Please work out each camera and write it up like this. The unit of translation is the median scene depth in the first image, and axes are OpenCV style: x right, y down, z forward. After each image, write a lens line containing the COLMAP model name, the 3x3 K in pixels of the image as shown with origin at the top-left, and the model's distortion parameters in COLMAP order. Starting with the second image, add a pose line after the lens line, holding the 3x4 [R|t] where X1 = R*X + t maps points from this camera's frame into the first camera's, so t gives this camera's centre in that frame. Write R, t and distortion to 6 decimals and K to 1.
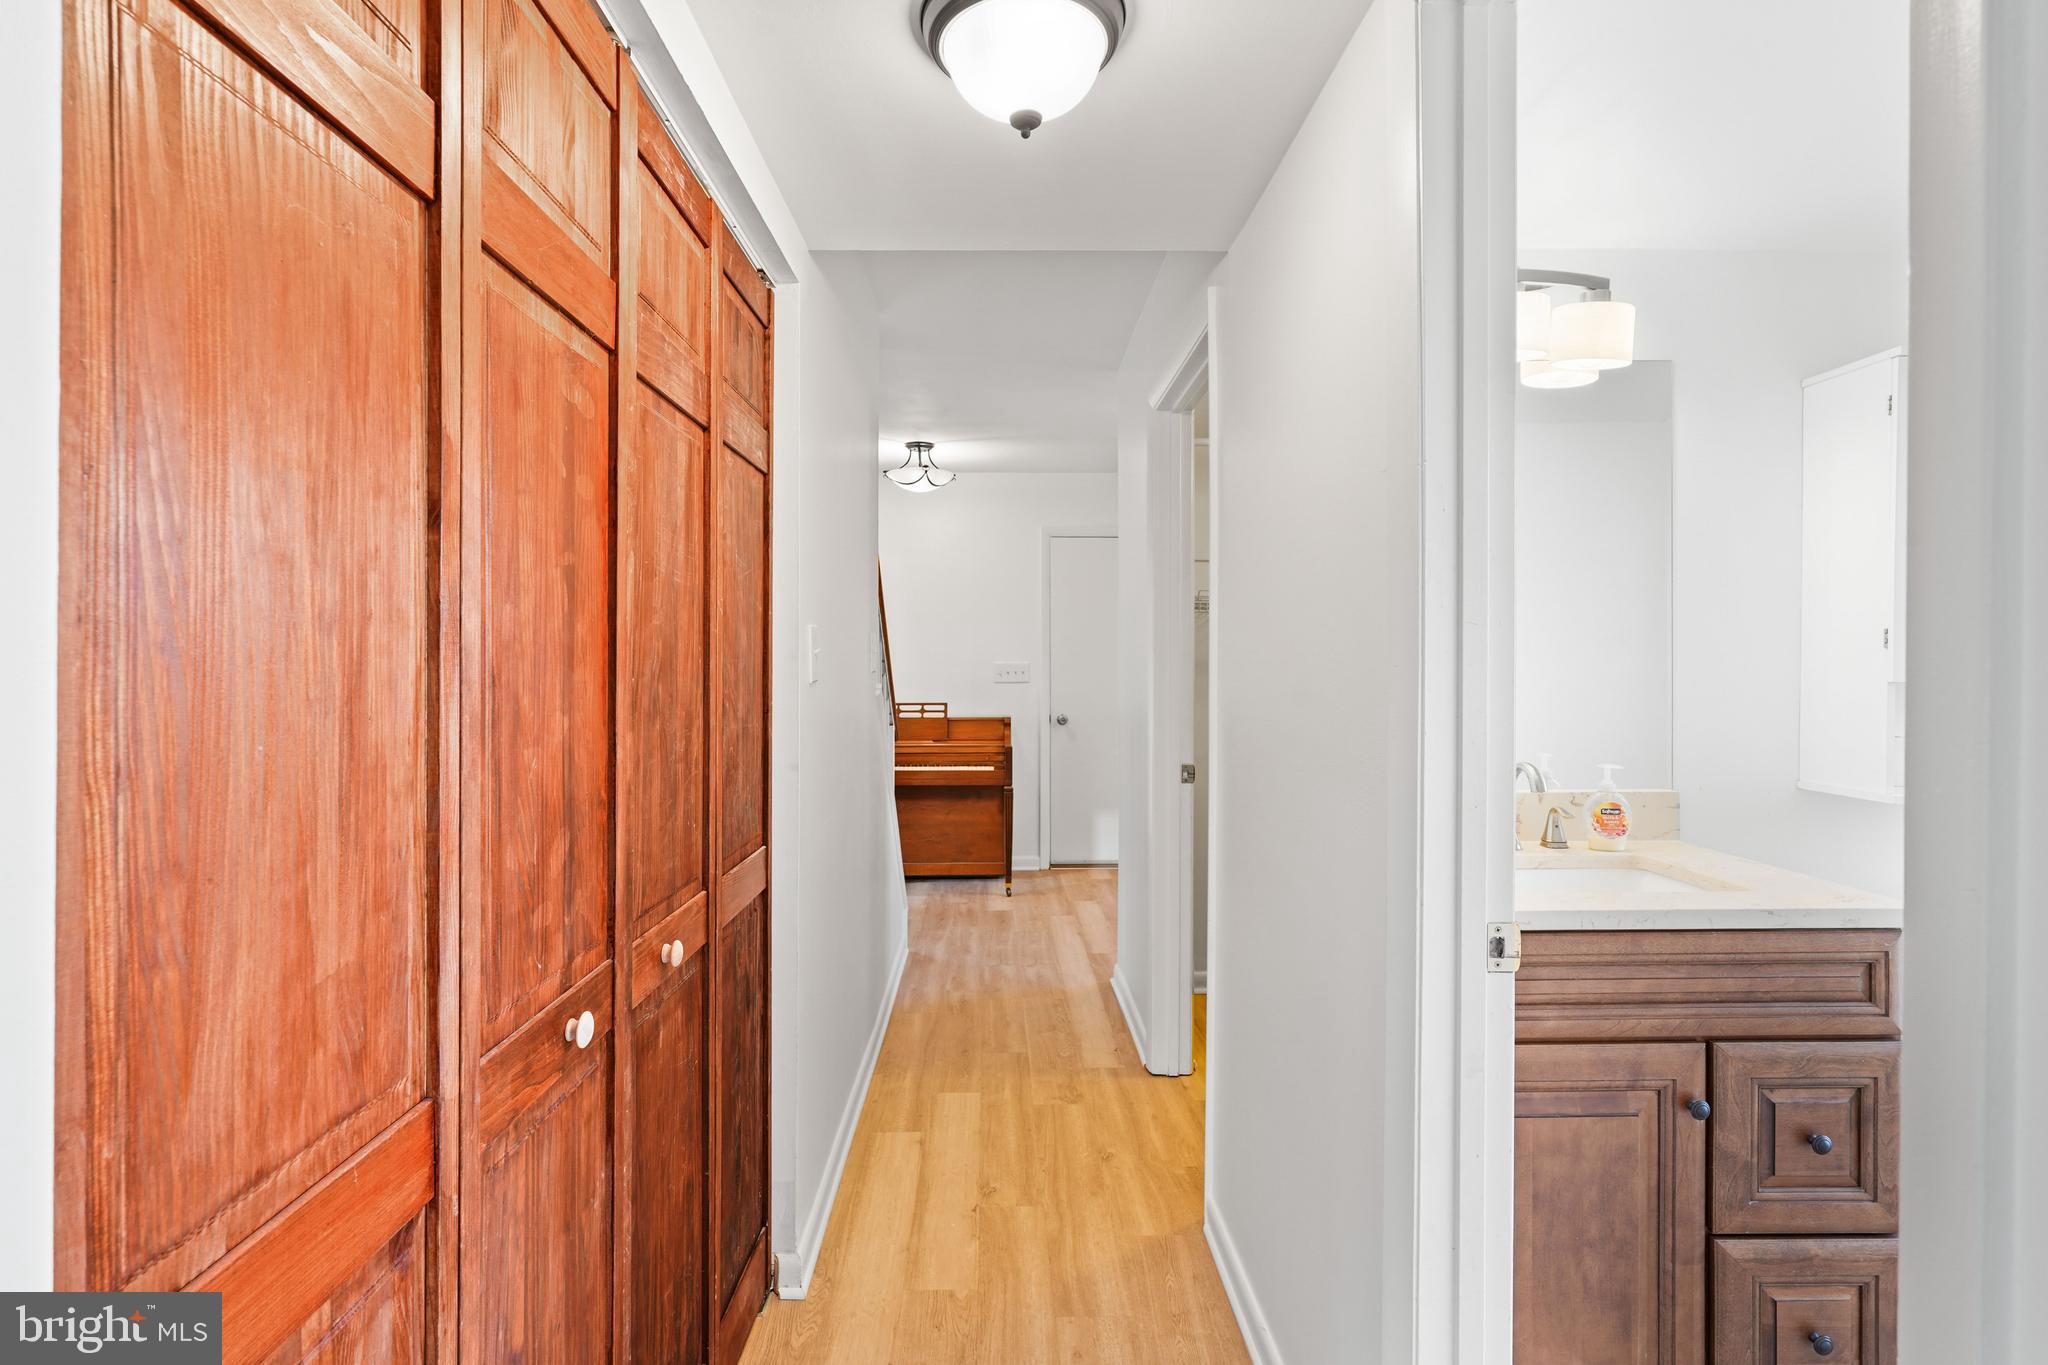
lens RADIAL K [[964.7, 0, 1005.9], [0, 964.7, 665.8], [0, 0, 1]] dist [-0.000825, 0.000241]
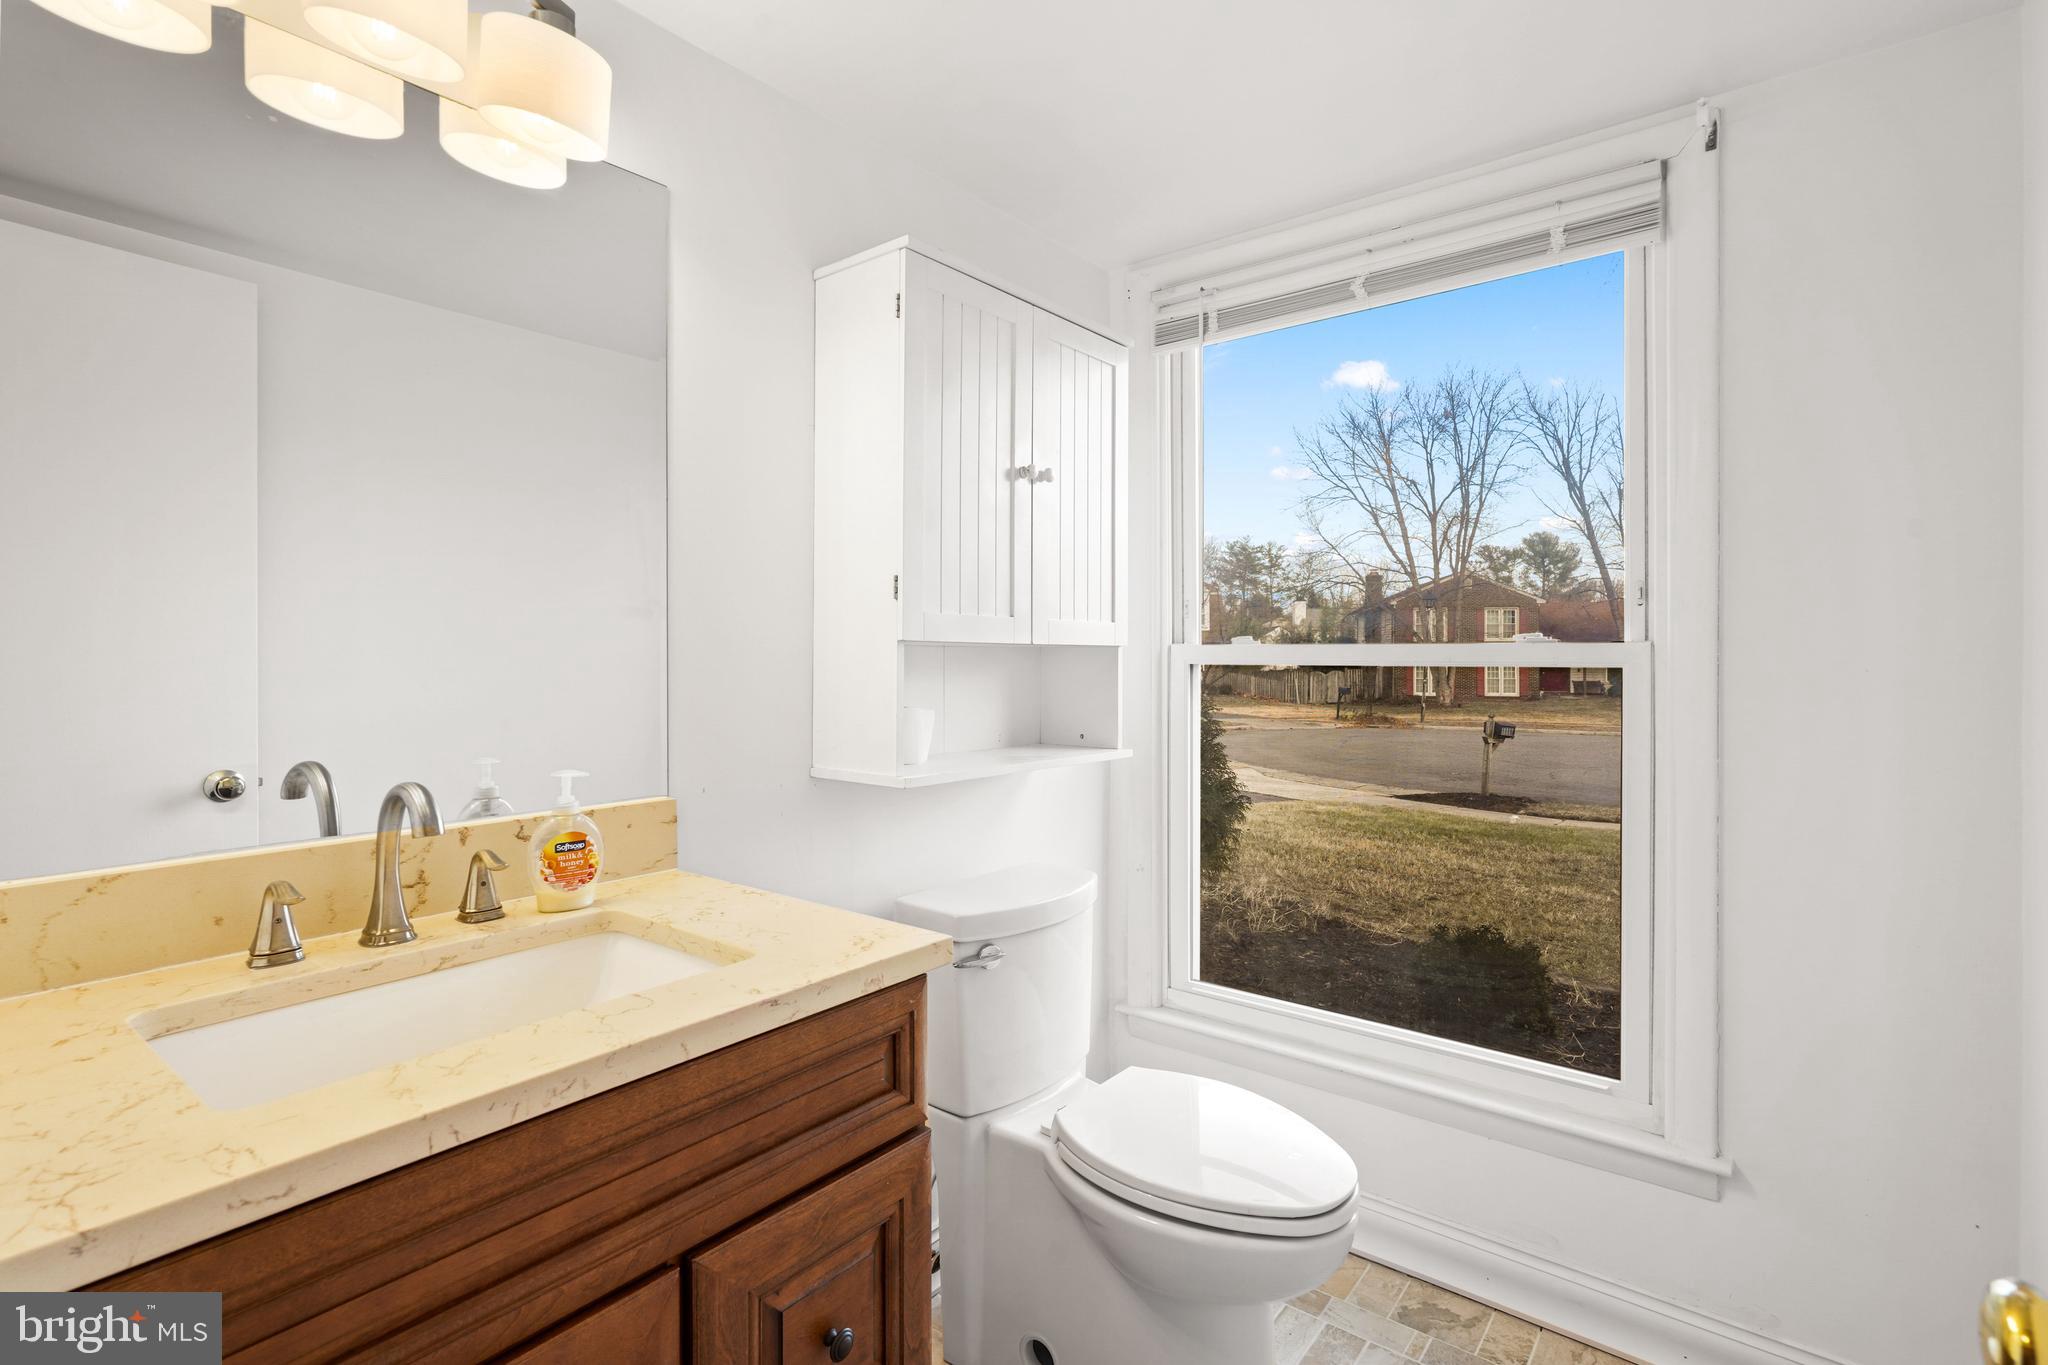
lens RADIAL K [[964.7, 0, 1005.9], [0, 964.7, 665.8], [0, 0, 1]] dist [-0.000825, 0.000241]
pose [[0.637481, -0.009988, 0.770401, 0.421203], [0.003876, 0.999945, 0.009756, 0.040088], [-0.770456, -0.003233, 0.637485, 0.502398]]
